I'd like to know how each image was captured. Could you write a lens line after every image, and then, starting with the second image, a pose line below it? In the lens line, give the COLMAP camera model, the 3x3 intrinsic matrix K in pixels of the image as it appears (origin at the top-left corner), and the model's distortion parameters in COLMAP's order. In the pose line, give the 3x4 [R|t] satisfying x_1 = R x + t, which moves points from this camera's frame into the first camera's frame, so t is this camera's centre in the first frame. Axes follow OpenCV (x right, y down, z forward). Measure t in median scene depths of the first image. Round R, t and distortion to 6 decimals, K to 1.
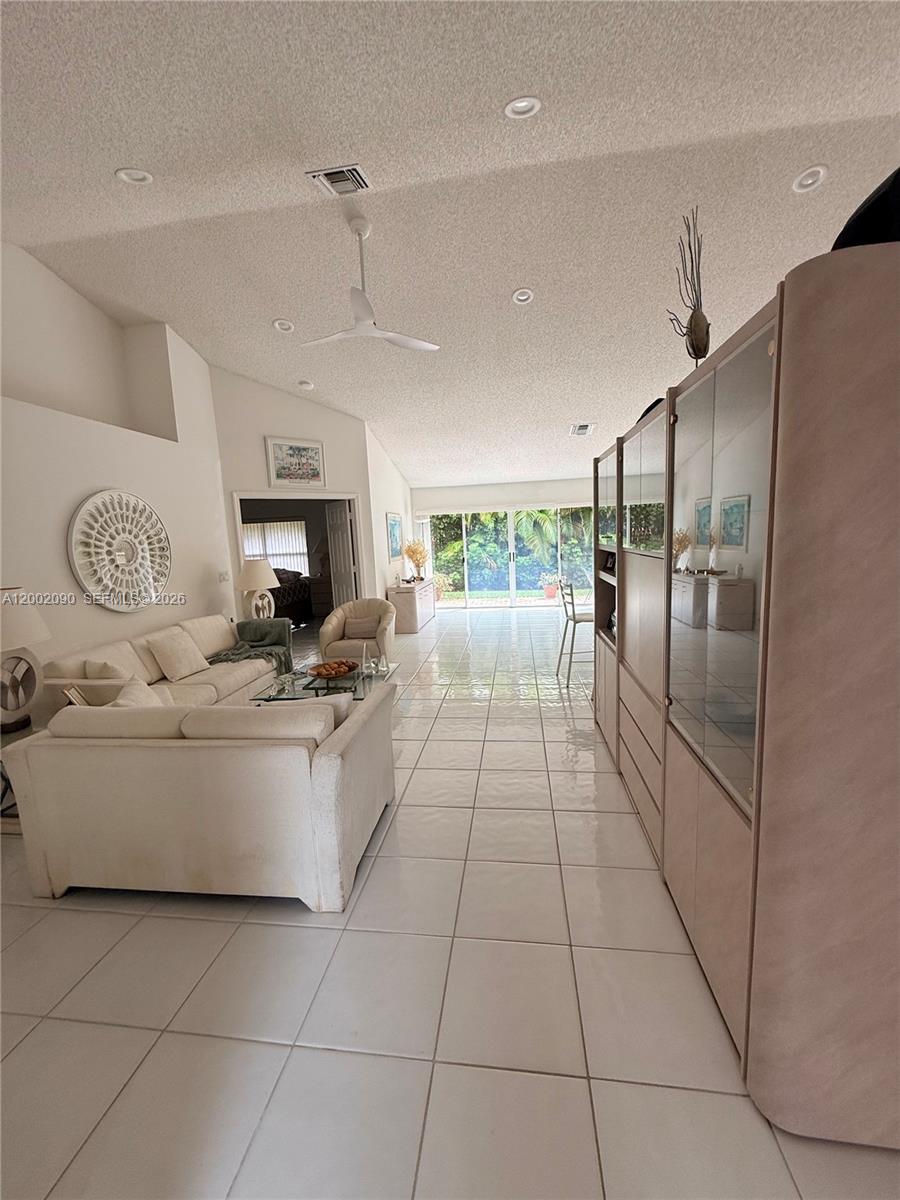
lens RADIAL K [[477.6, 0, 444.1], [0, 477.6, 596.3], [0, 0, 1]] dist [-0.001511, 0.000447]
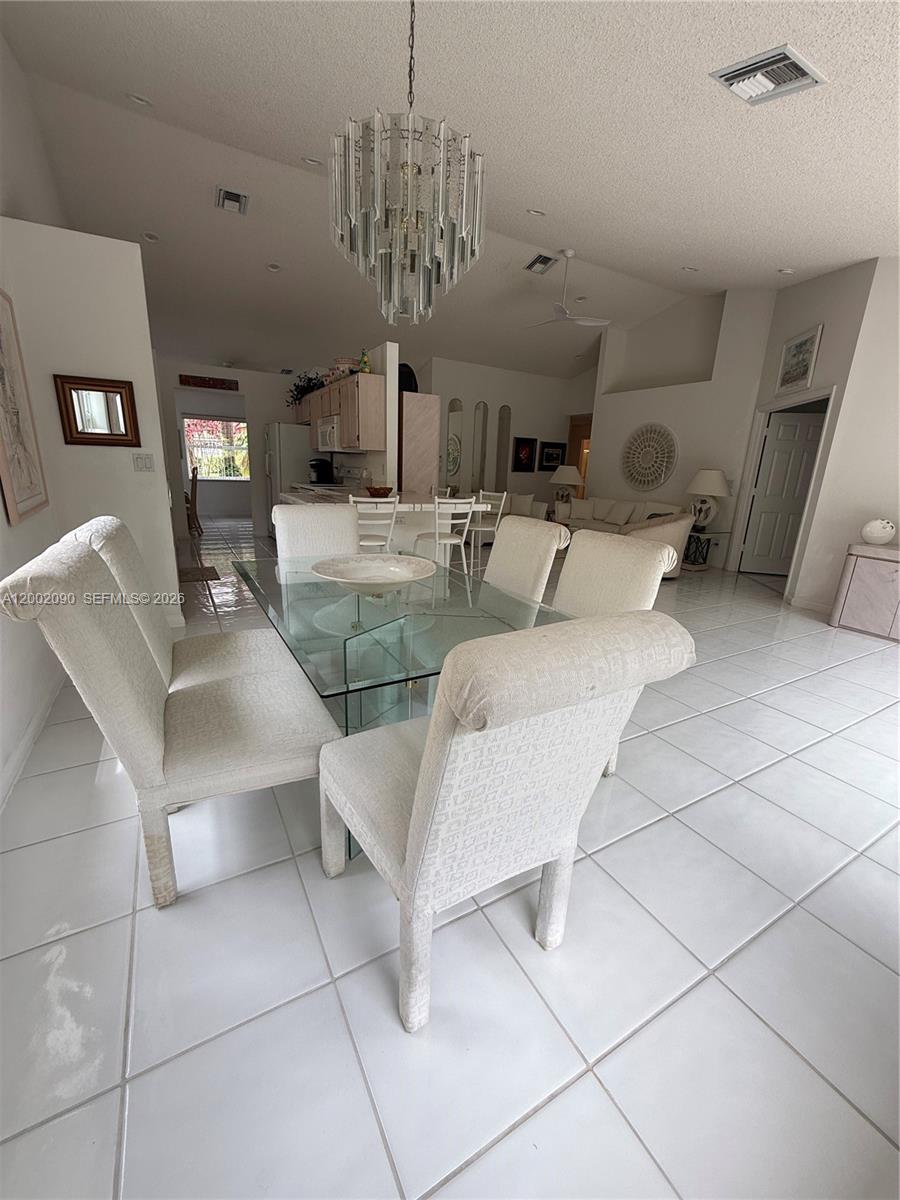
lens RADIAL K [[477.6, 0, 449.5], [0, 477.6, 597.4], [0, 0, 1]] dist [-0.001511, 0.000447]
pose [[-0.784876, 0.176729, -0.593916, 1.124533], [-0.087268, 0.917387, 0.388310, -0.241614], [0.613477, 0.356605, -0.704612, 1.968953]]
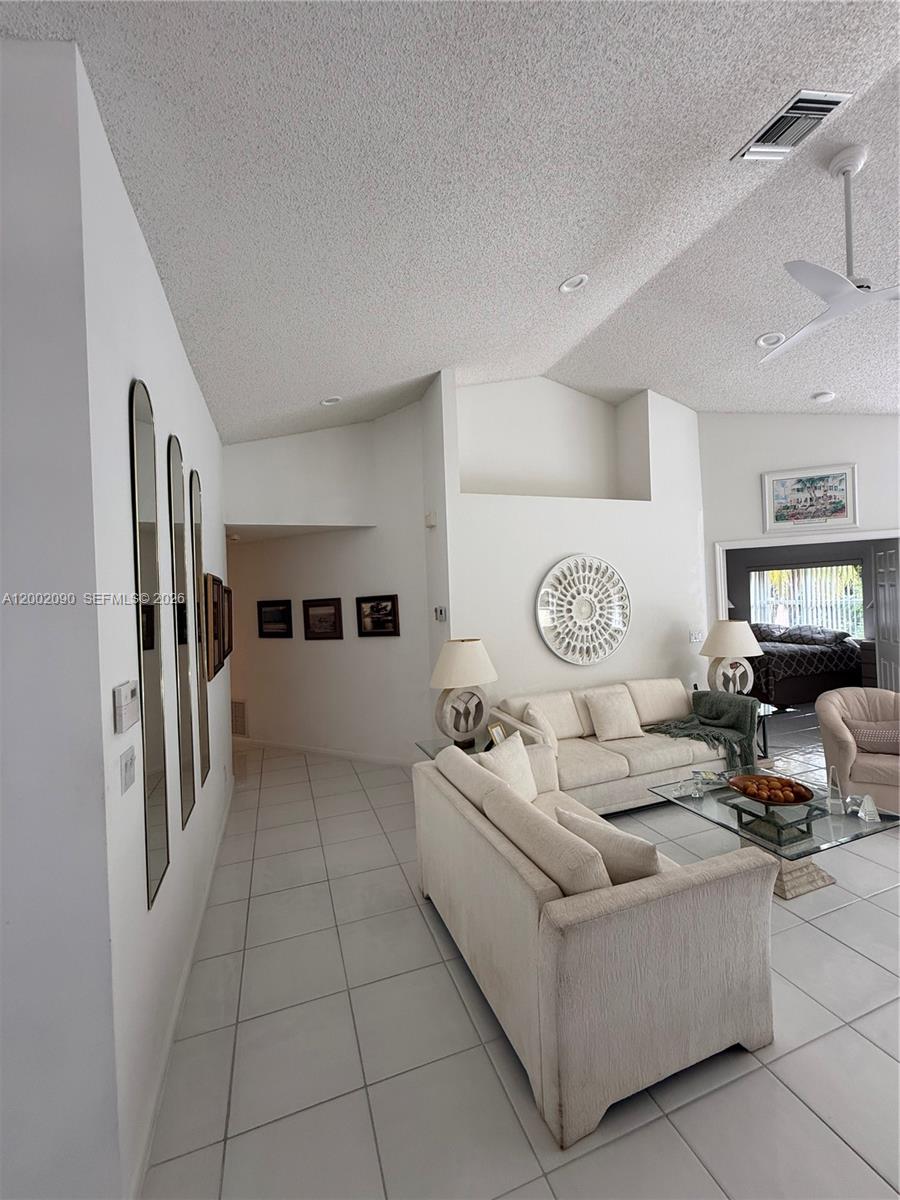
lens RADIAL K [[477.6, 0, 449.9], [0, 477.6, 596.9], [0, 0, 1]] dist [-0.001511, 0.000447]
pose [[0.472416, 0.021930, -0.881103, 0.149893], [-0.095990, 0.995024, -0.026701, -0.060910], [0.876133, 0.097191, 0.472170, 0.196187]]
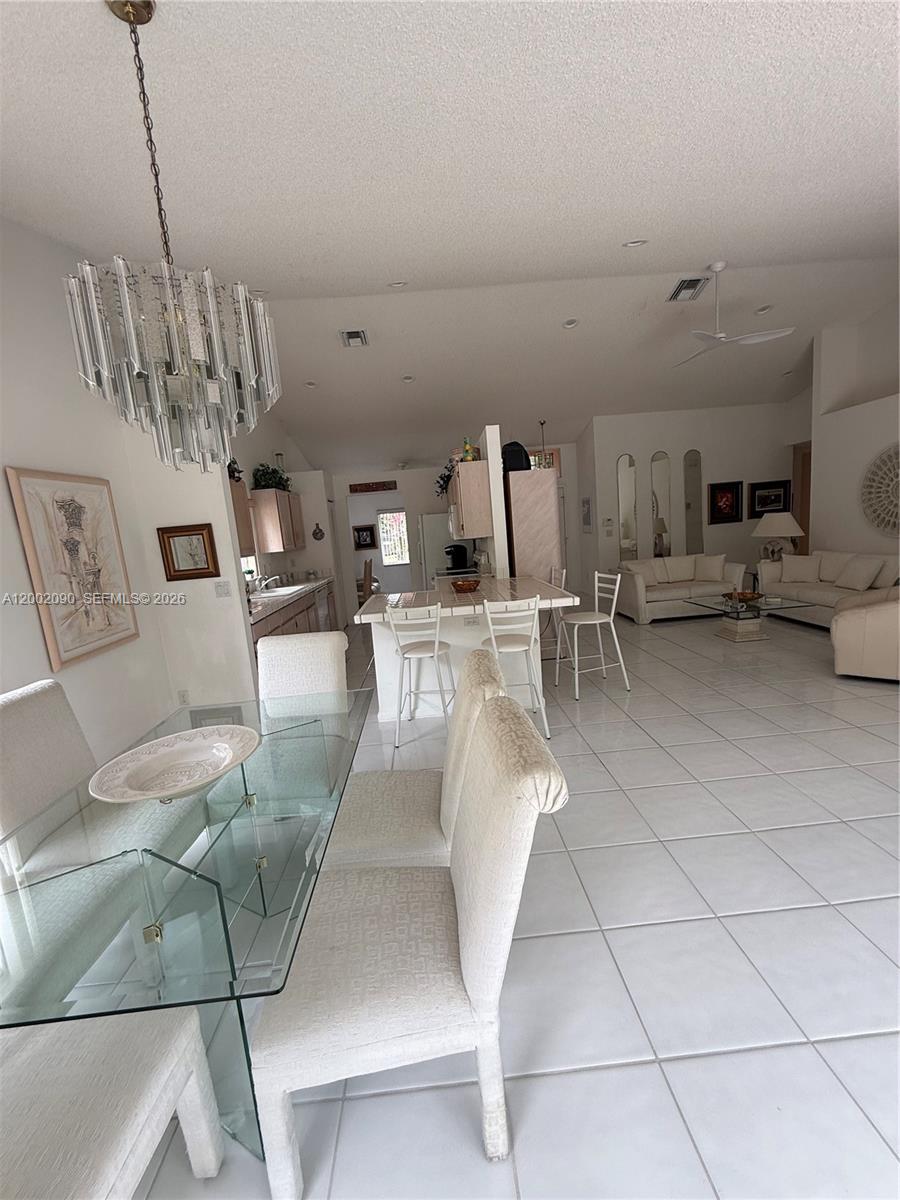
lens RADIAL K [[477.6, 0, 448.9], [0, 477.6, 597.7], [0, 0, 1]] dist [-0.001511, 0.000447]
pose [[-0.973069, 0.151954, -0.173339, 0.771160], [0.099420, 0.955088, 0.279147, -0.286661], [0.207972, 0.254396, -0.944474, 1.963251]]
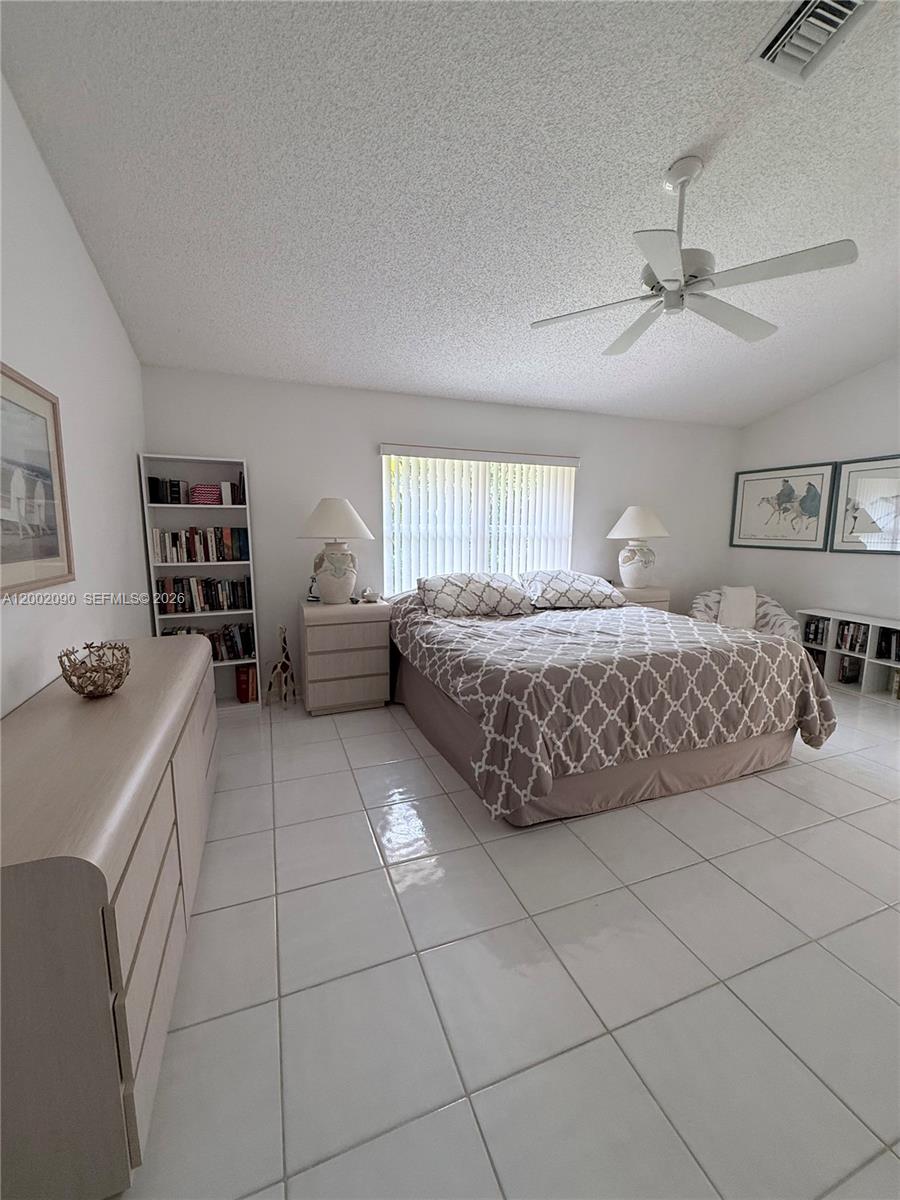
lens RADIAL K [[477.6, 0, 447.7], [0, 477.6, 597.9], [0, 0, 1]] dist [-0.001511, 0.000447]
pose [[0.873195, -0.019246, 0.486991, -1.466315], [0.013772, 0.999795, 0.014817, -0.095210], [-0.487176, -0.006231, 0.873282, 1.524252]]
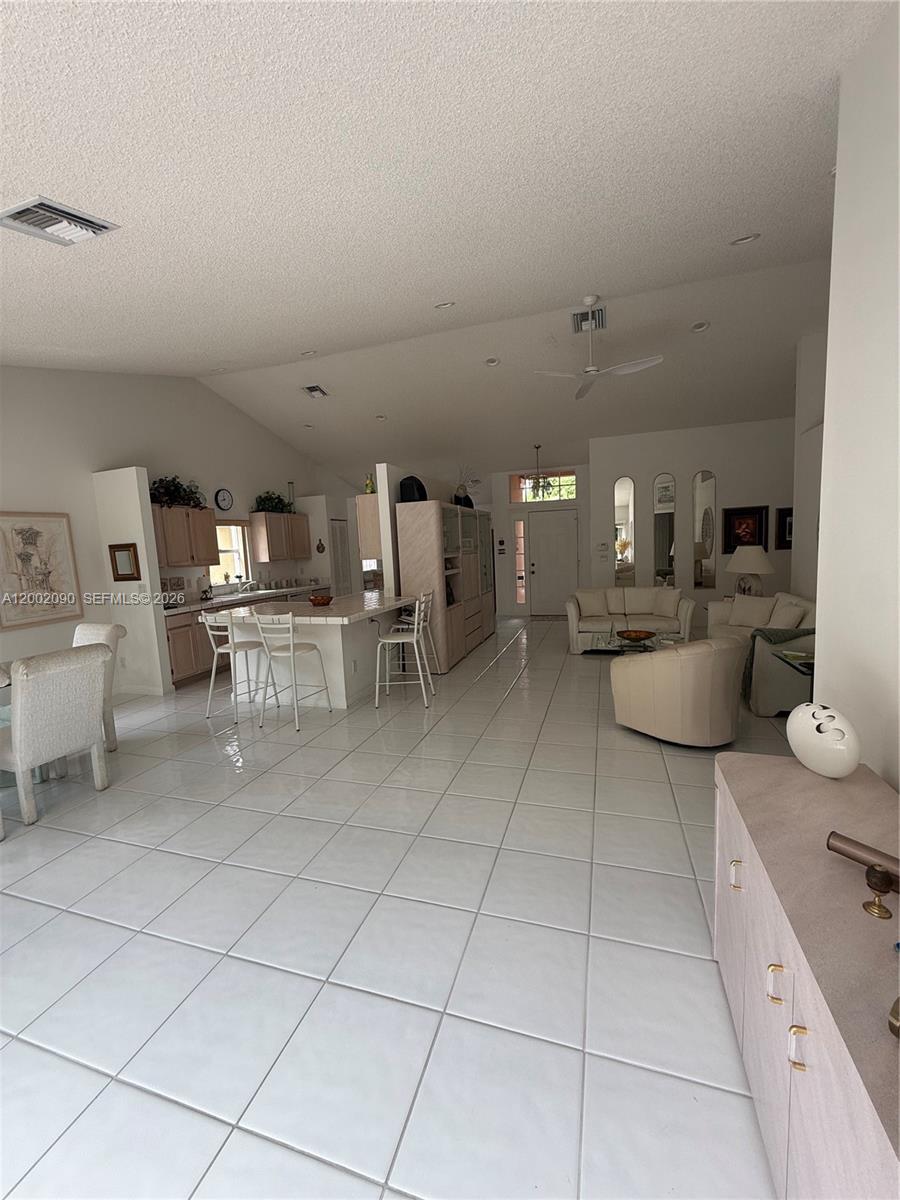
lens RADIAL K [[477.6, 0, 448.9], [0, 477.6, 597.5], [0, 0, 1]] dist [-0.001511, 0.000447]
pose [[-0.982498, 0.071537, 0.171987, 0.030574], [0.110185, 0.967651, 0.226960, -0.272291], [-0.150187, 0.241938, -0.958598, 2.123787]]
